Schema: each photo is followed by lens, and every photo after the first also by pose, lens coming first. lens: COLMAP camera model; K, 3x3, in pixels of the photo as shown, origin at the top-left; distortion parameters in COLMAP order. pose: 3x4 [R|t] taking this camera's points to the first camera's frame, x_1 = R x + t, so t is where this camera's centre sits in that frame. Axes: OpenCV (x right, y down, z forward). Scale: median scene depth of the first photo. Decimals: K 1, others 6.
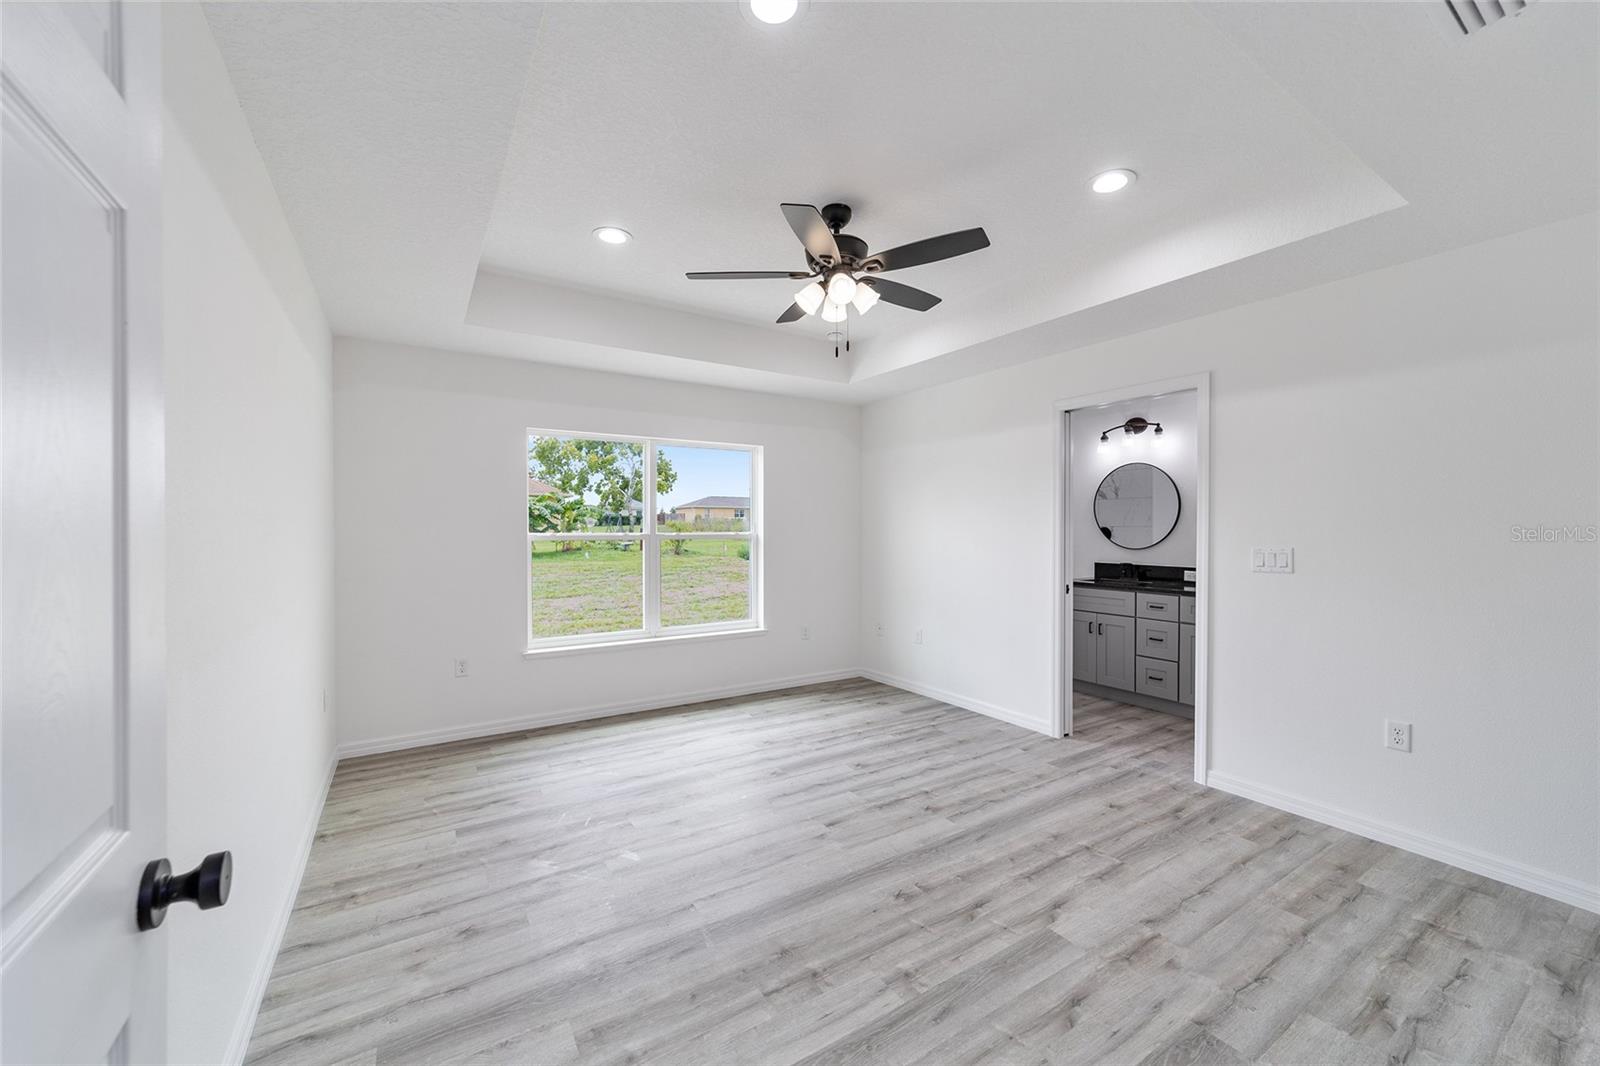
lens RADIAL K [[613.0, 0, 794.9], [0, 613.0, 527.9], [0, 0, 1]] dist [-0.017251, 0.008092]
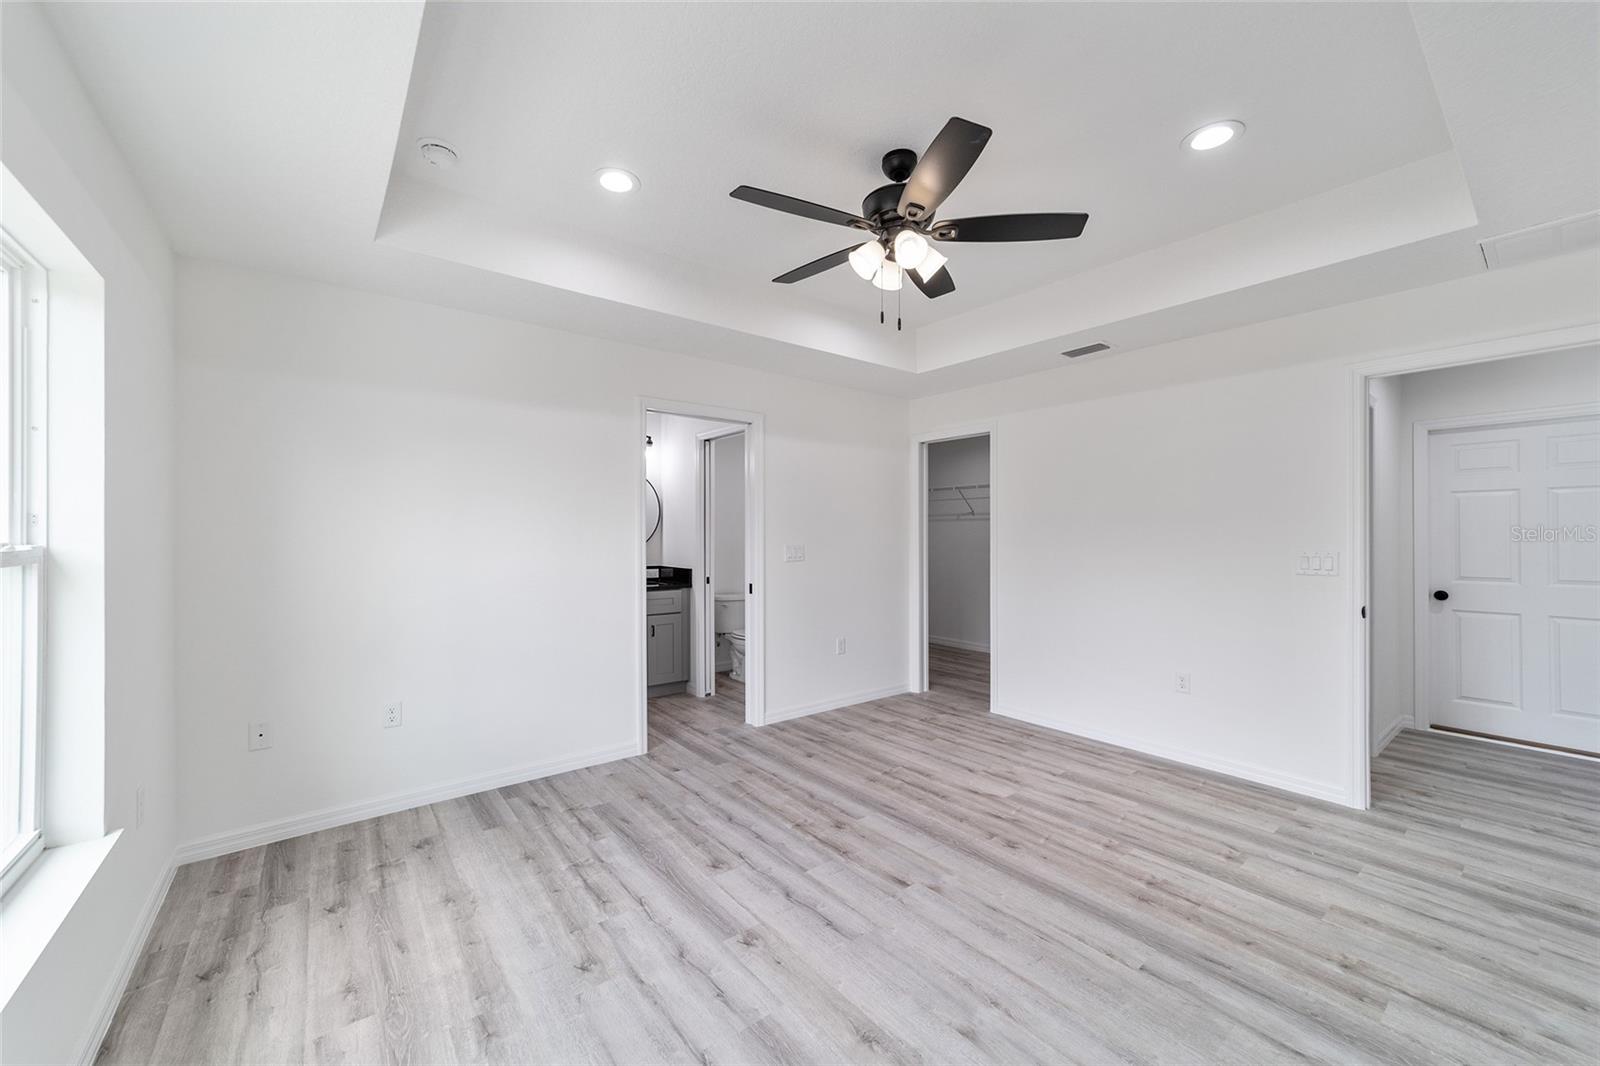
lens RADIAL K [[613.0, 0, 796.4], [0, 613.0, 535.5], [0, 0, 1]] dist [-0.017251, 0.008092]
pose [[-0.097712, -0.006698, 0.995192, -0.706774], [-0.001866, 0.999977, 0.006547, -0.000156], [-0.995213, -0.001217, -0.097723, 1.138988]]
